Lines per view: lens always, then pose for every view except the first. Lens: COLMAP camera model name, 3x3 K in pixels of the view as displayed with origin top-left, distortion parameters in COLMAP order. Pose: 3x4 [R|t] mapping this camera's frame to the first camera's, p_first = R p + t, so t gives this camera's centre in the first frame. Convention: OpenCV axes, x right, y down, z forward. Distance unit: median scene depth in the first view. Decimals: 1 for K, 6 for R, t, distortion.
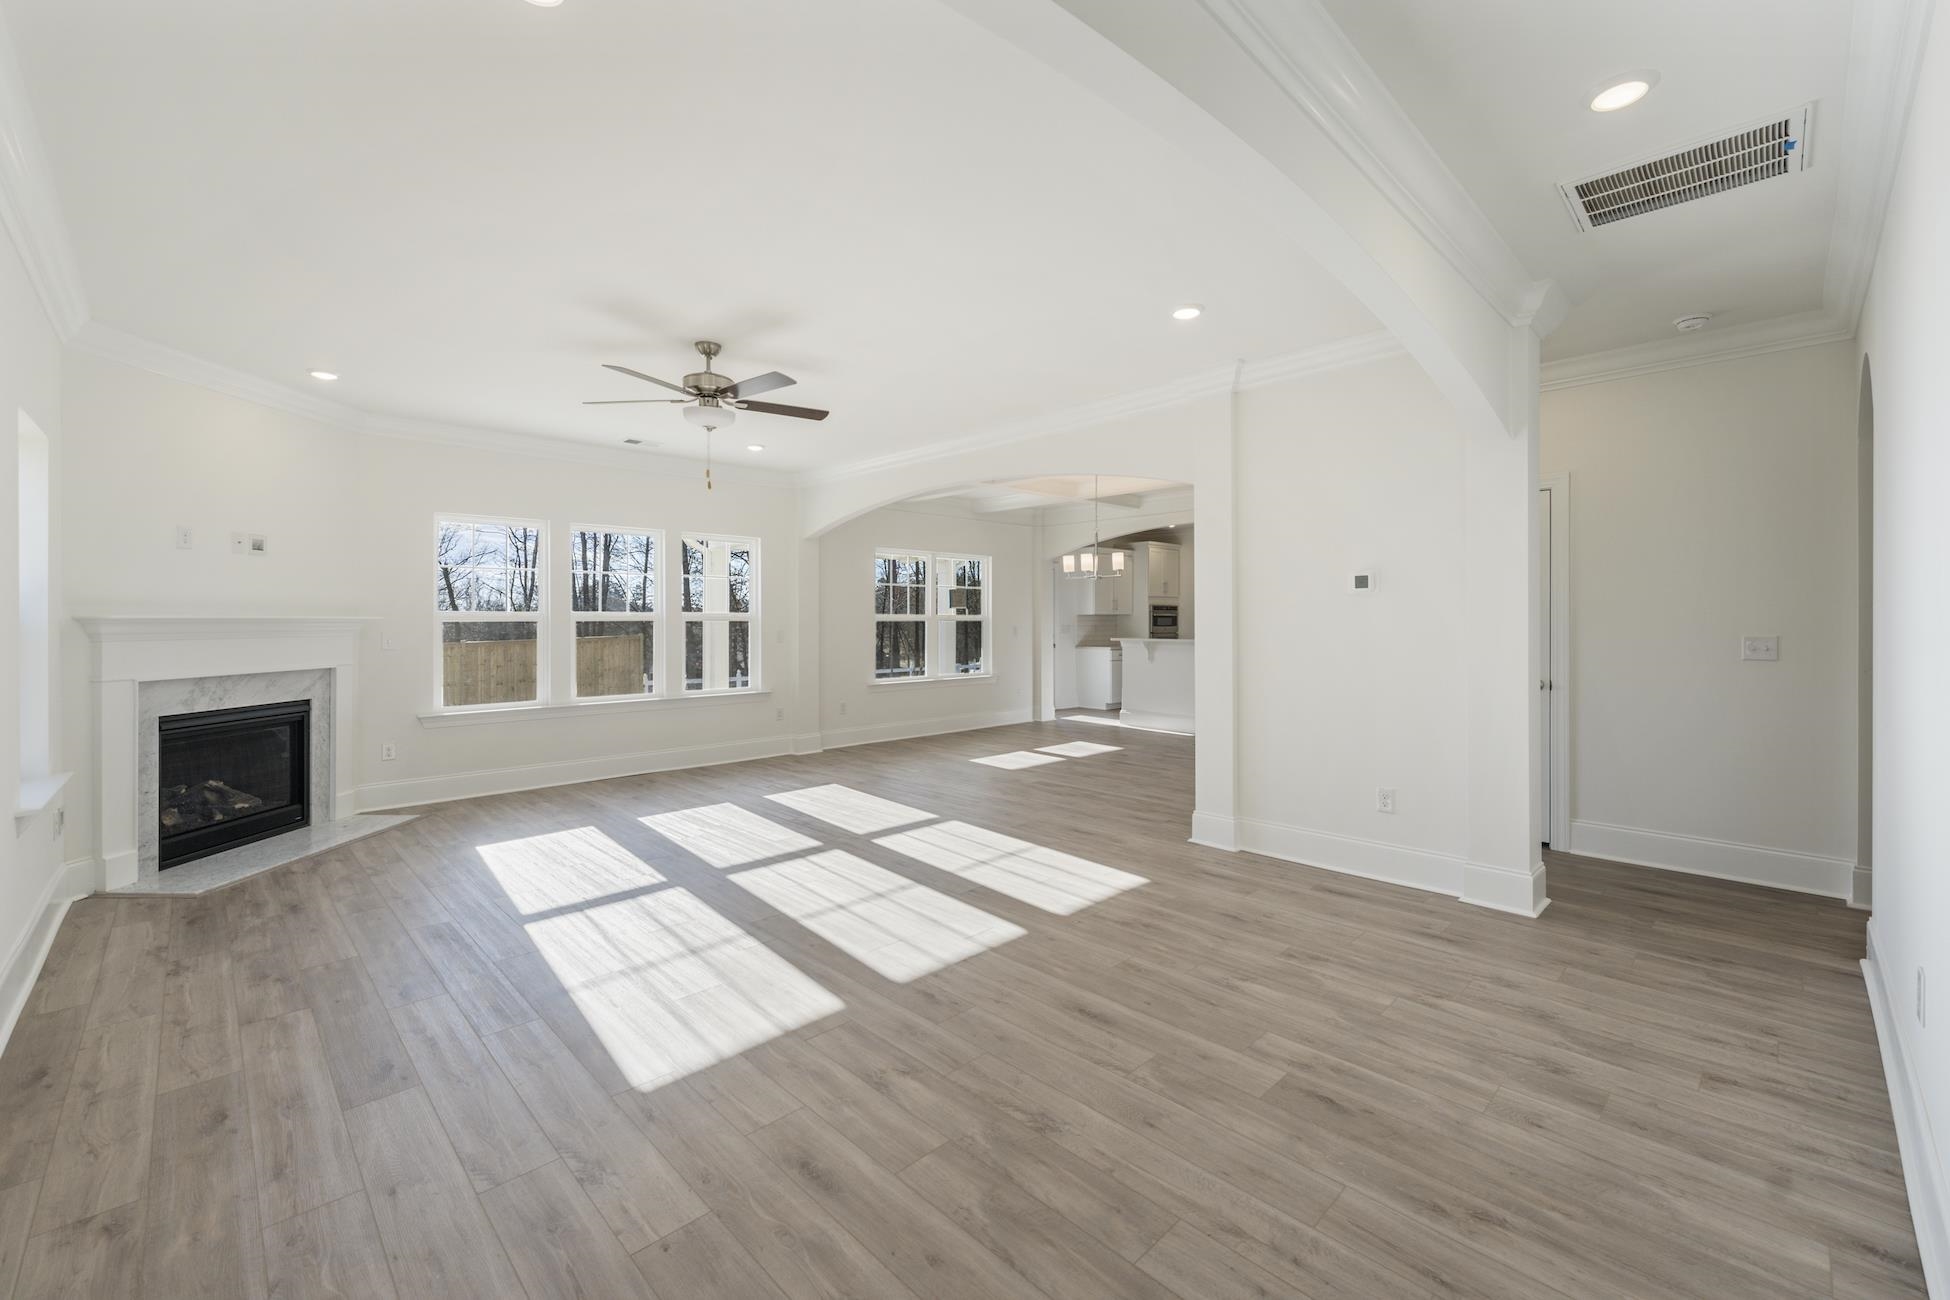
lens RADIAL K [[794.4, 0, 975.2], [0, 794.4, 638.7], [0, 0, 1]] dist [0.000583, 0.000109]
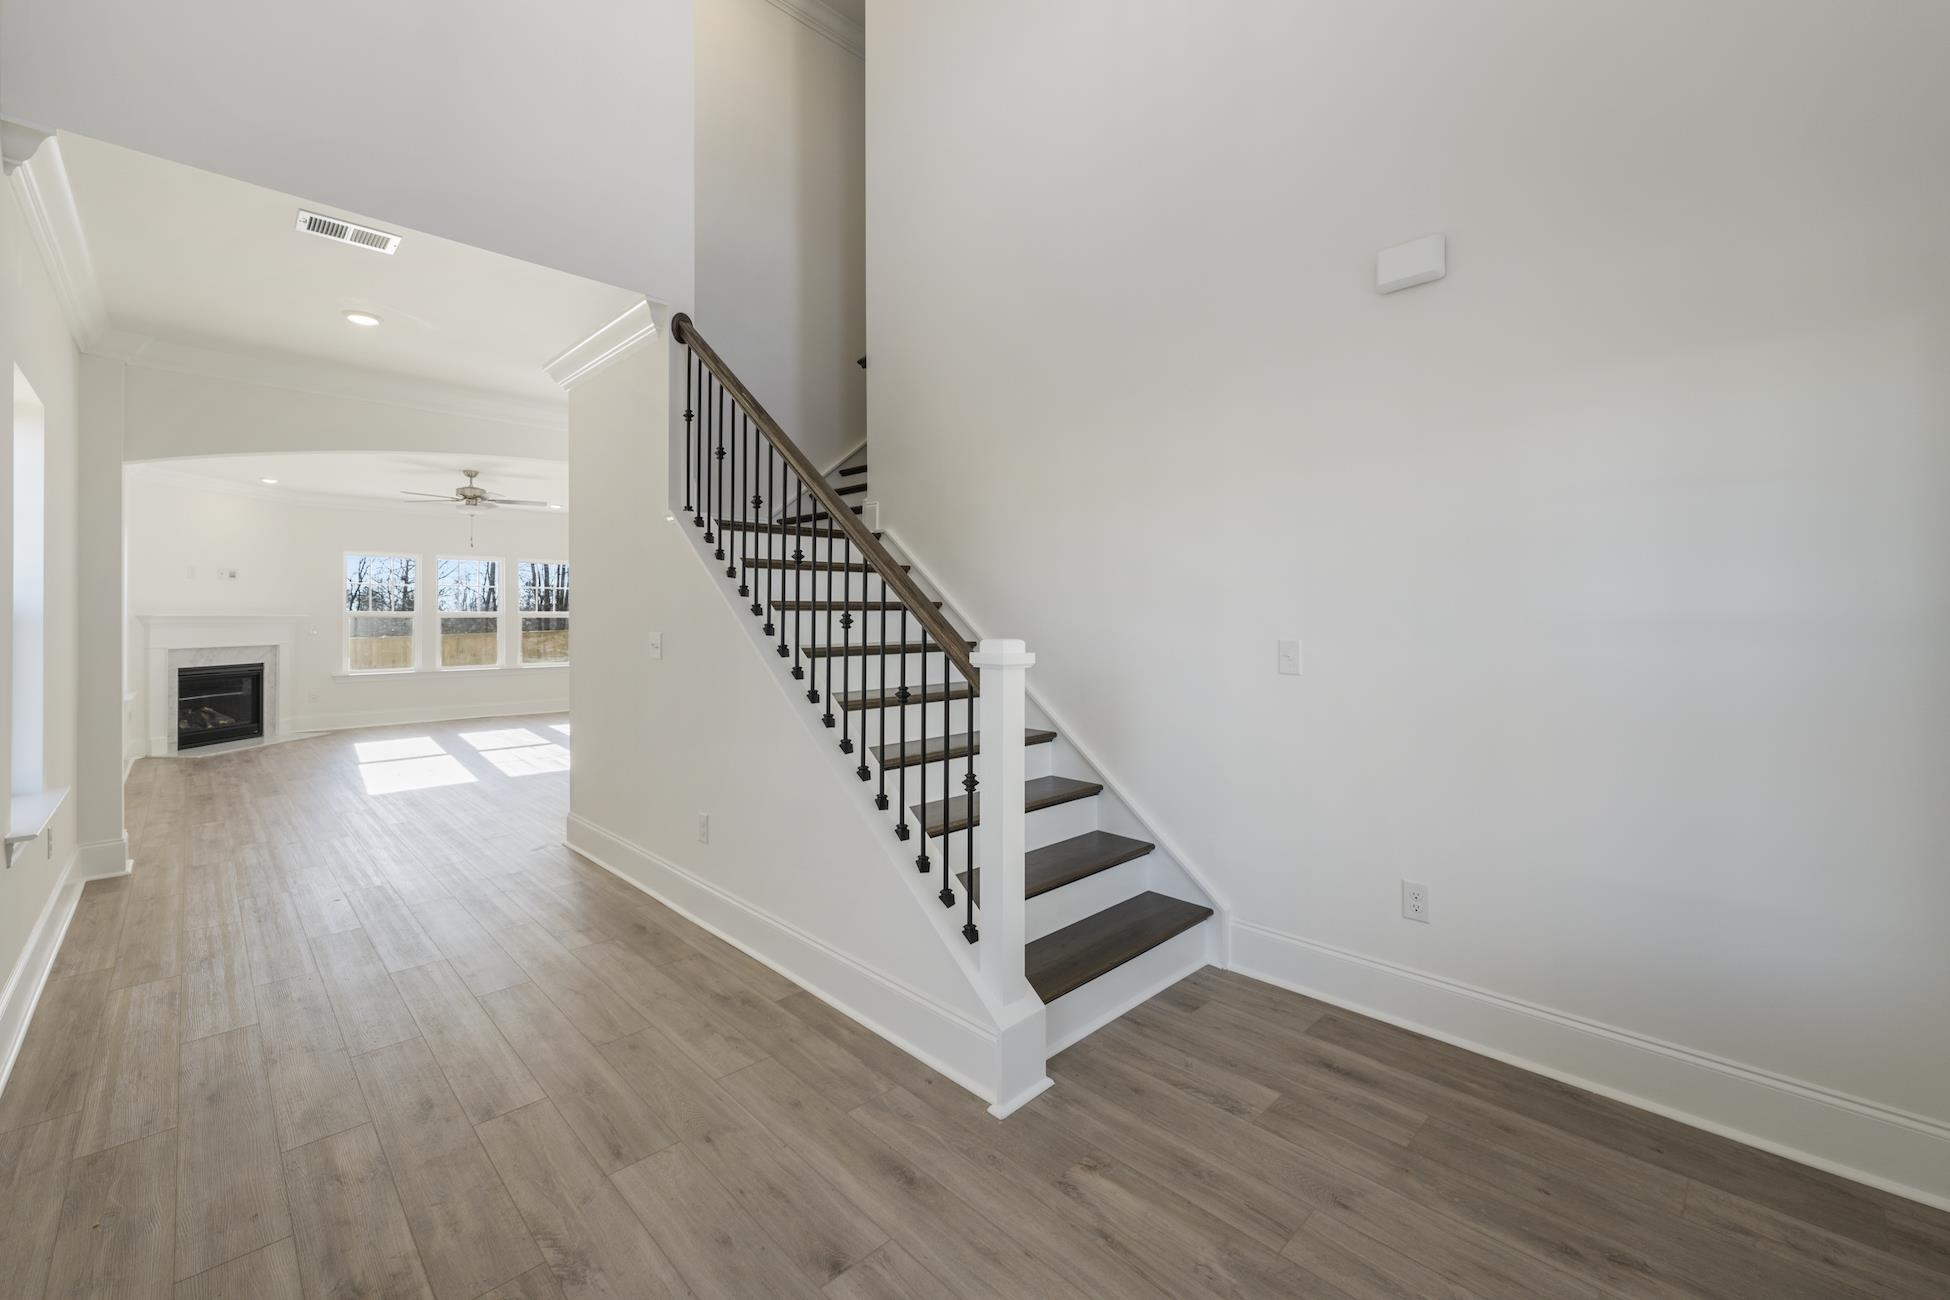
lens RADIAL K [[794.4, 0, 974.8], [0, 794.4, 631.7], [0, 0, 1]] dist [0.000583, 0.000109]
pose [[0.999985, 0.000160, 0.005490, 0.779787], [-0.000136, 0.999991, -0.004305, 0.018041], [-0.005490, 0.004305, 0.999976, -0.820303]]
